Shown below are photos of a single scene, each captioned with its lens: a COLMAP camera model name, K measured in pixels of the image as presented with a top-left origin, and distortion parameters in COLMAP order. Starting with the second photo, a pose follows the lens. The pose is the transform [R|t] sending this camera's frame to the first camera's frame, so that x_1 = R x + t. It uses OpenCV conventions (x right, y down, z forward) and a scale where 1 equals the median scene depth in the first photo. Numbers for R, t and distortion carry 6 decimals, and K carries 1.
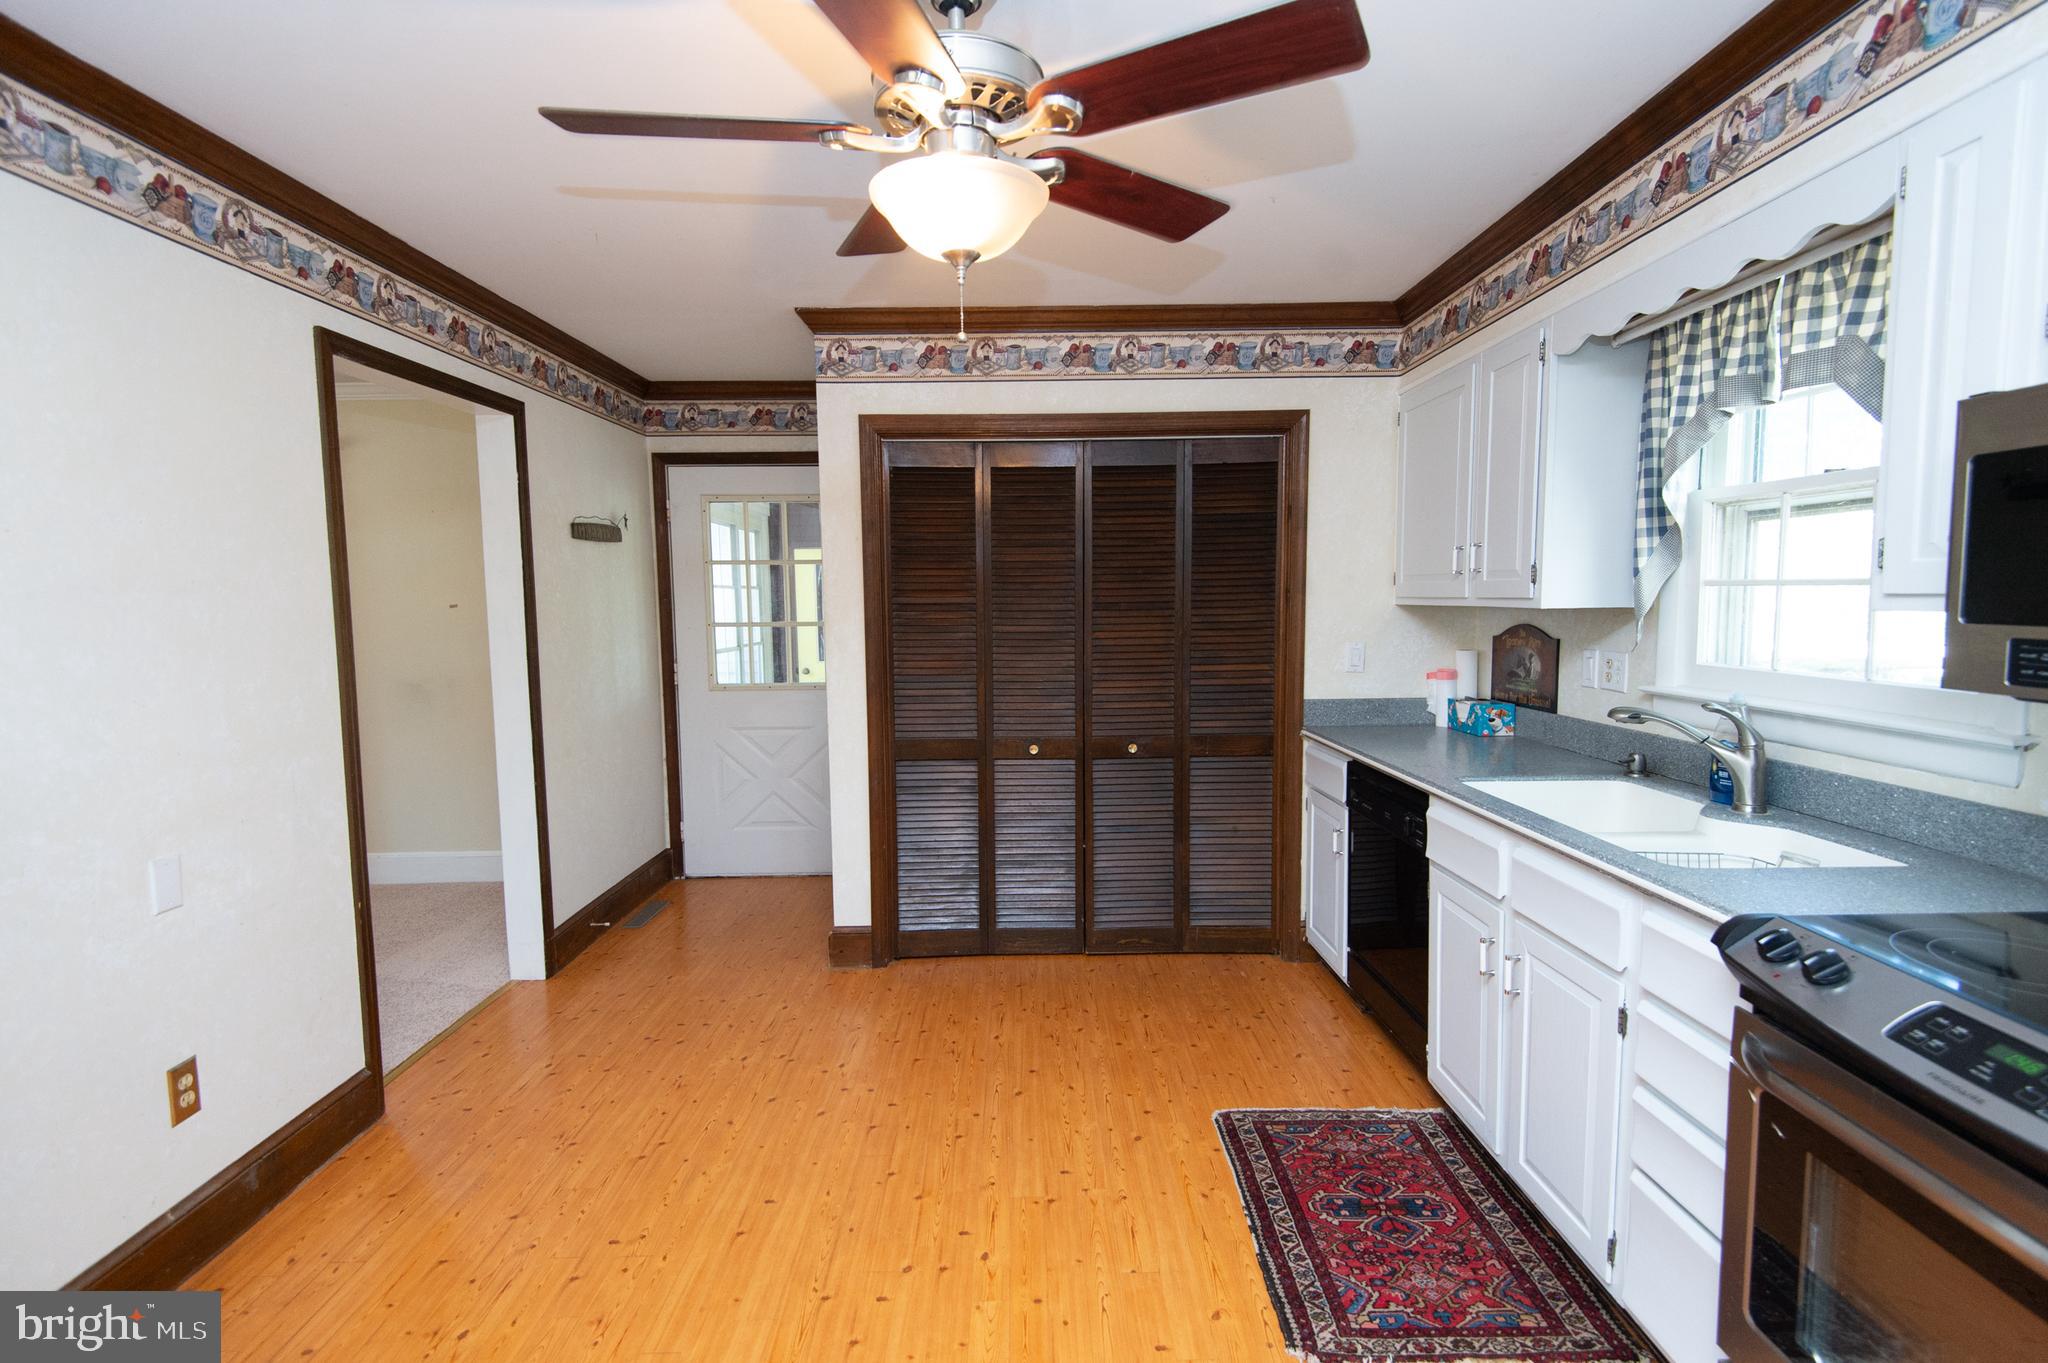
lens RADIAL K [[930.7, 0, 1024.0], [0, 930.7, 681.5], [0, 0, 1]] dist [0.040904, -0.032280]
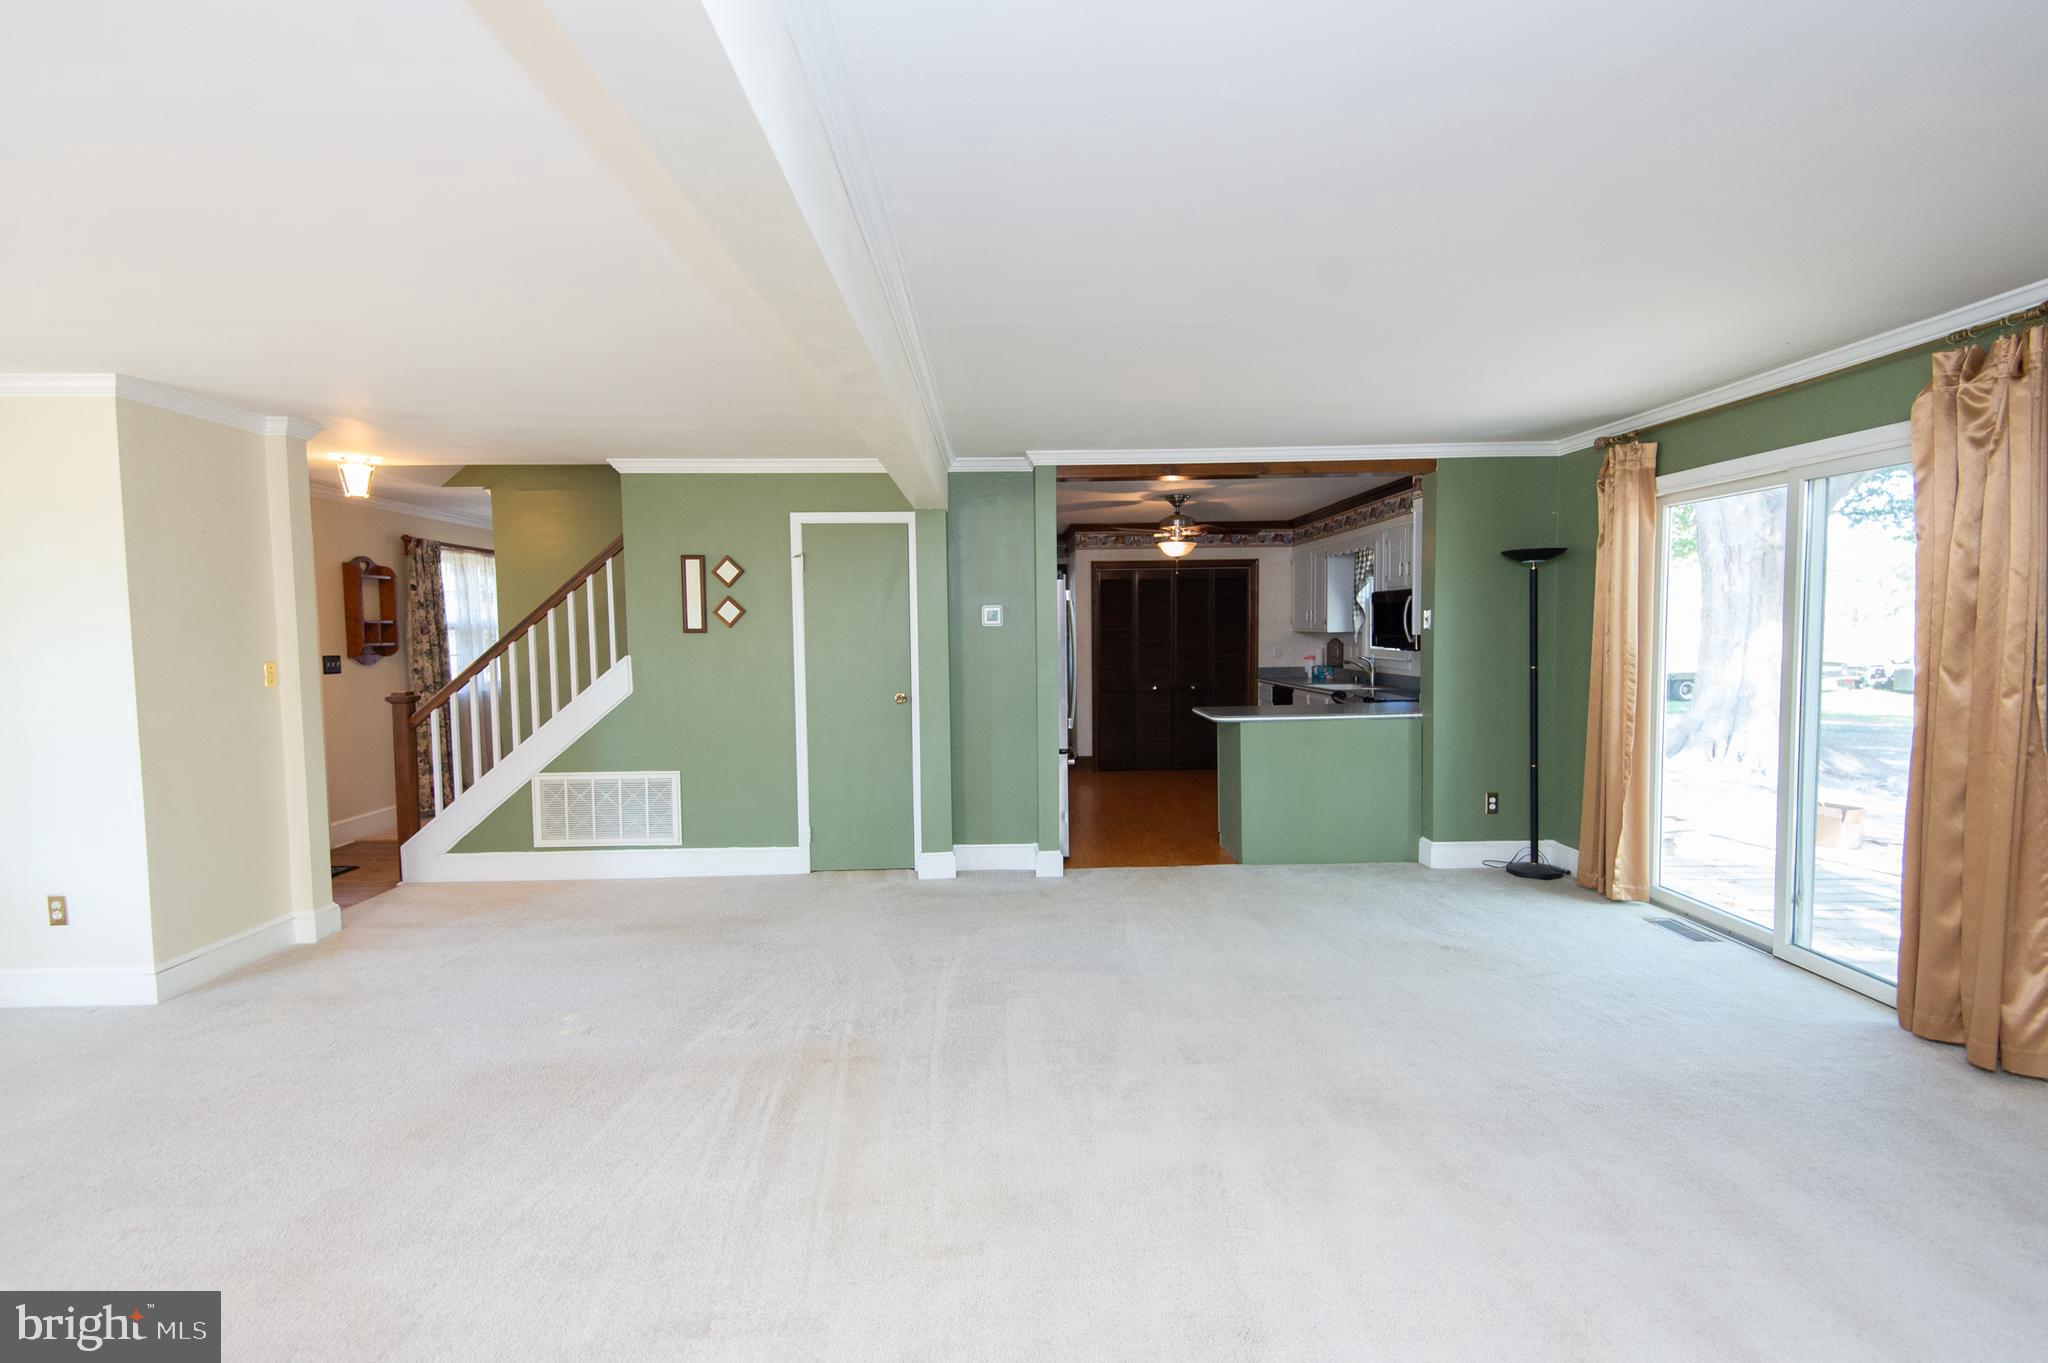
lens RADIAL K [[930.7, 0, 1024.0], [0, 930.7, 681.5], [0, 0, 1]] dist [0.040904, -0.032280]
pose [[0.999668, -0.003405, 0.025536, -0.436709], [0.004365, 0.999282, -0.037639, 0.158128], [-0.025390, 0.037738, 0.998965, -1.639358]]
